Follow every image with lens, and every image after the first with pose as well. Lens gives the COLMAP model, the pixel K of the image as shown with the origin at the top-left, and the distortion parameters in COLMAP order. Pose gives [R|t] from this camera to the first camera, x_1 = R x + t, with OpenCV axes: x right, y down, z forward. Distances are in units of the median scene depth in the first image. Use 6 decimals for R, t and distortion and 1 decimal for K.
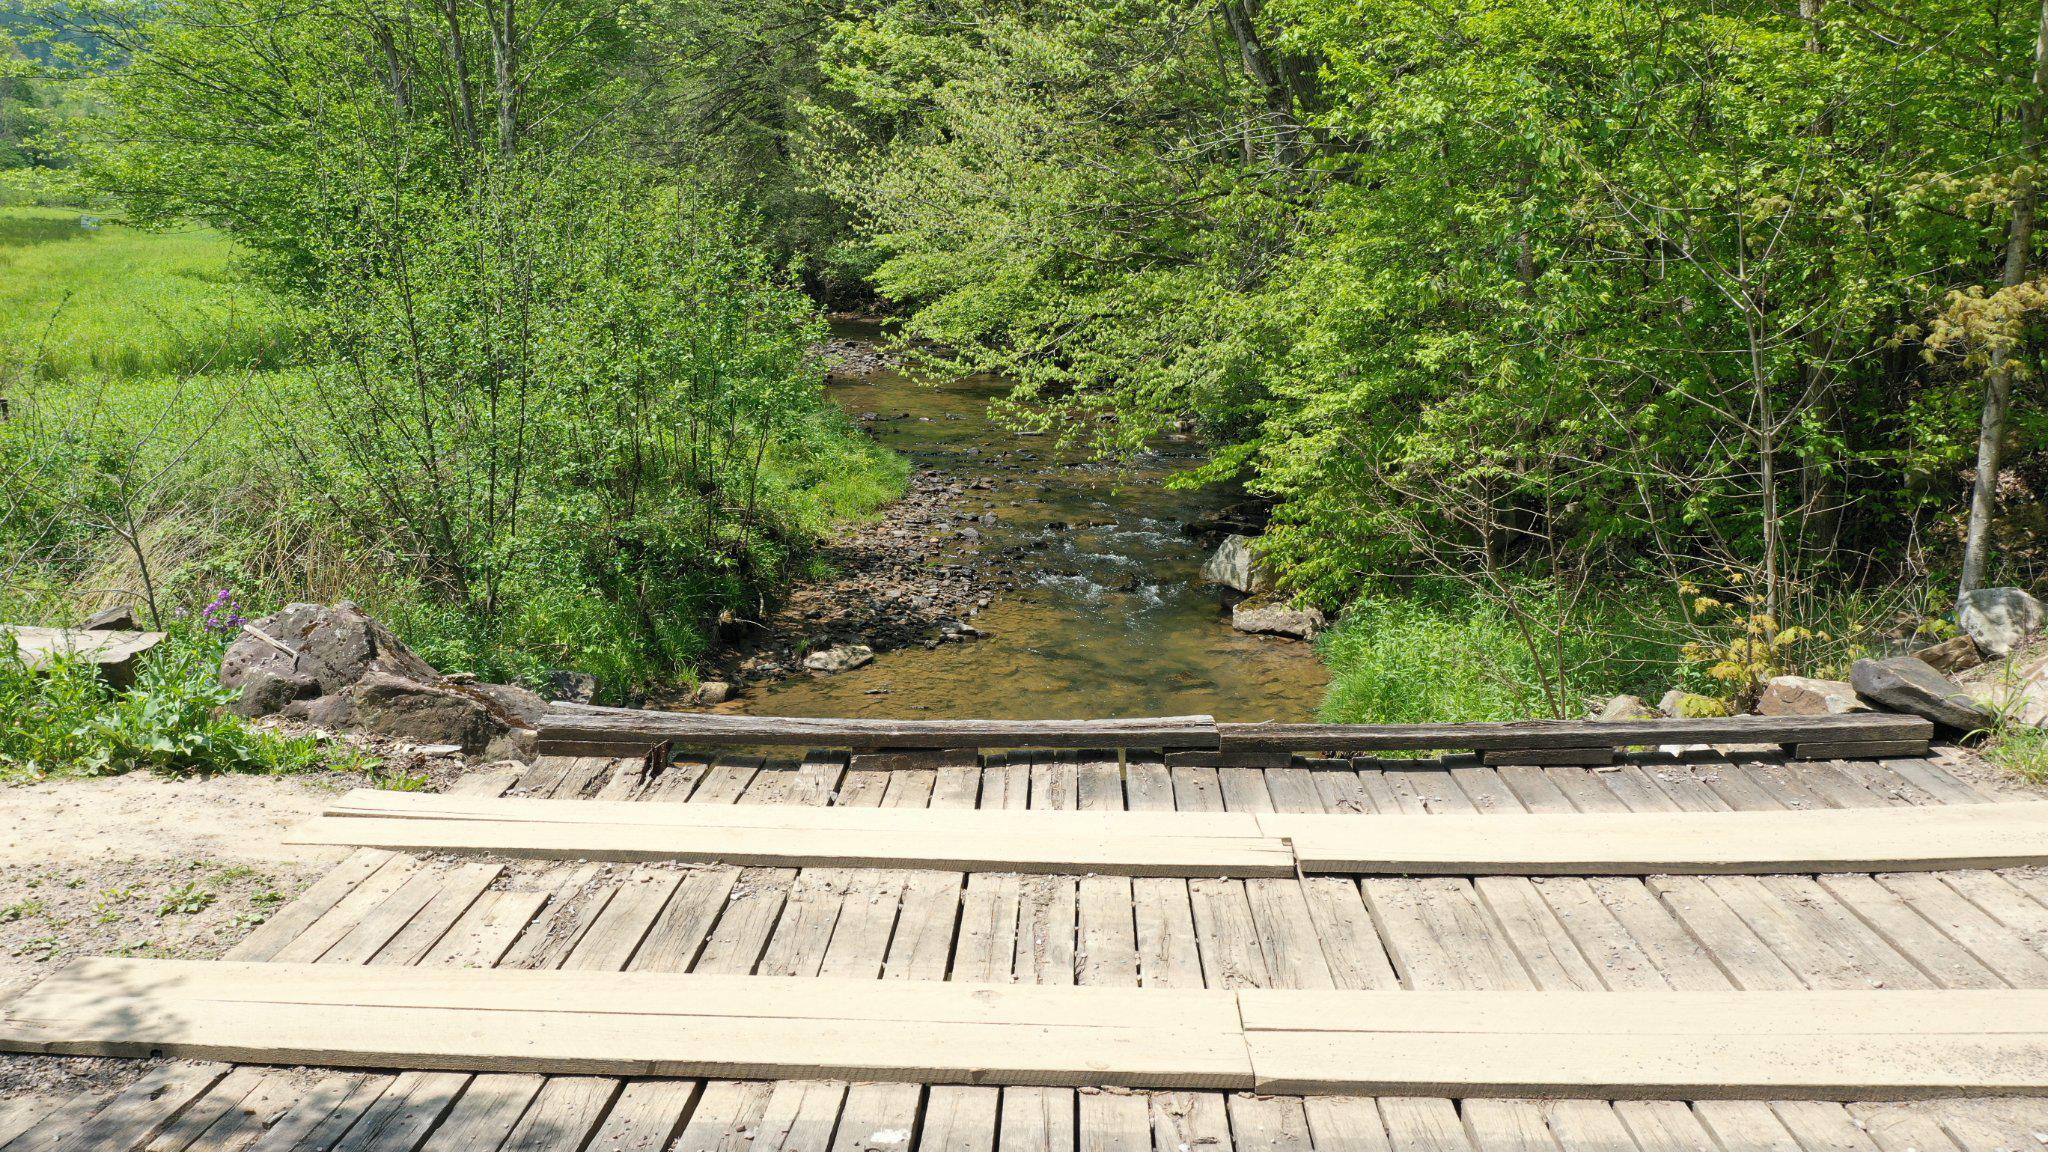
lens RADIAL K [[1684.0, 0, 1024.0], [0, 1684.0, 576.0], [0, 0, 1]] dist [-0.059414, -0.000534]
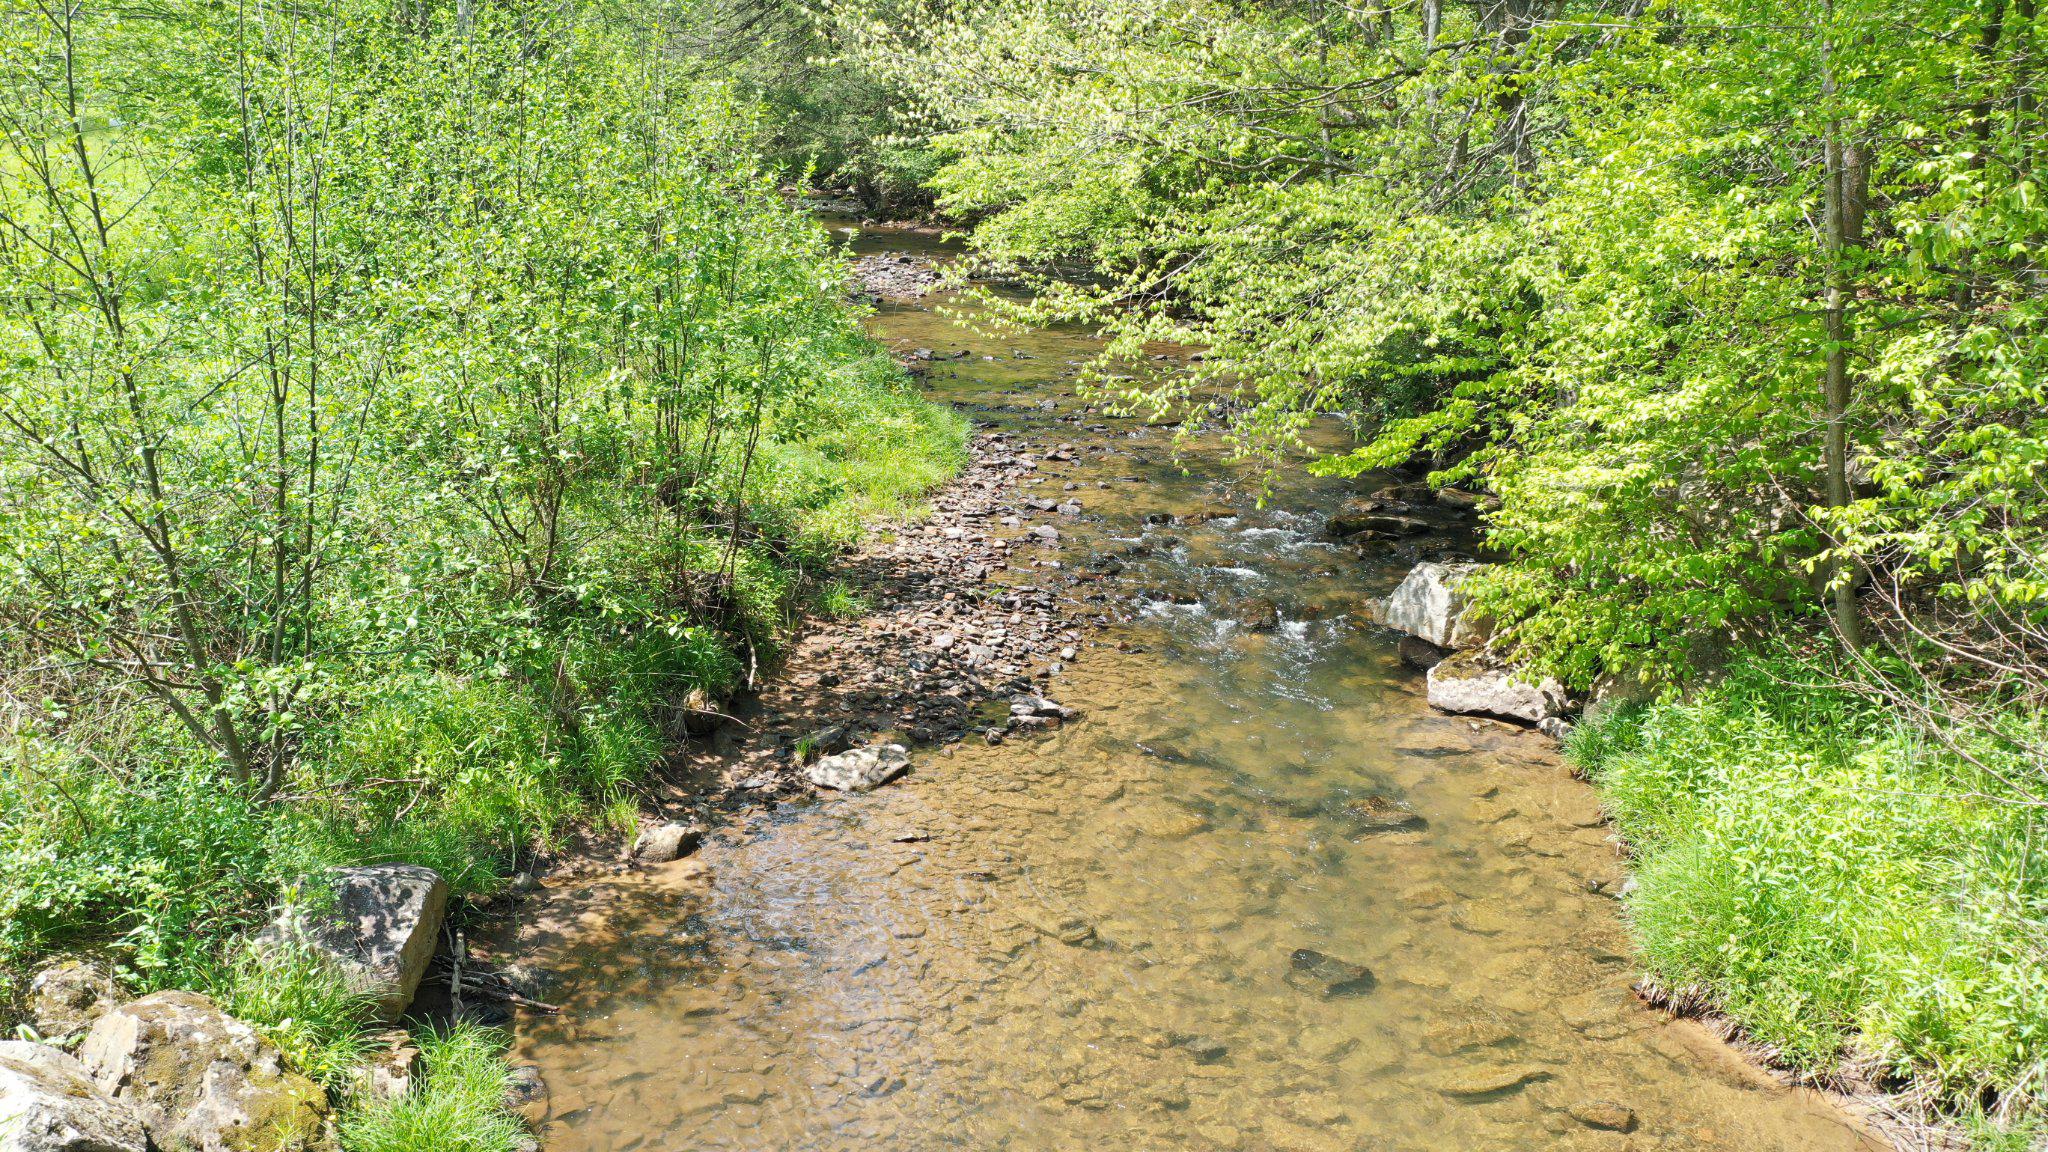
lens RADIAL K [[1766.0, 0, 1024.0], [0, 1766.0, 576.0], [0, 0, 1]] dist [-0.000309, 0.001092]
pose [[0.999237, 0.008985, -0.037996, -0.014169], [-0.007297, 0.998990, 0.044328, -0.048174], [0.038356, -0.044017, 0.998294, 0.241627]]
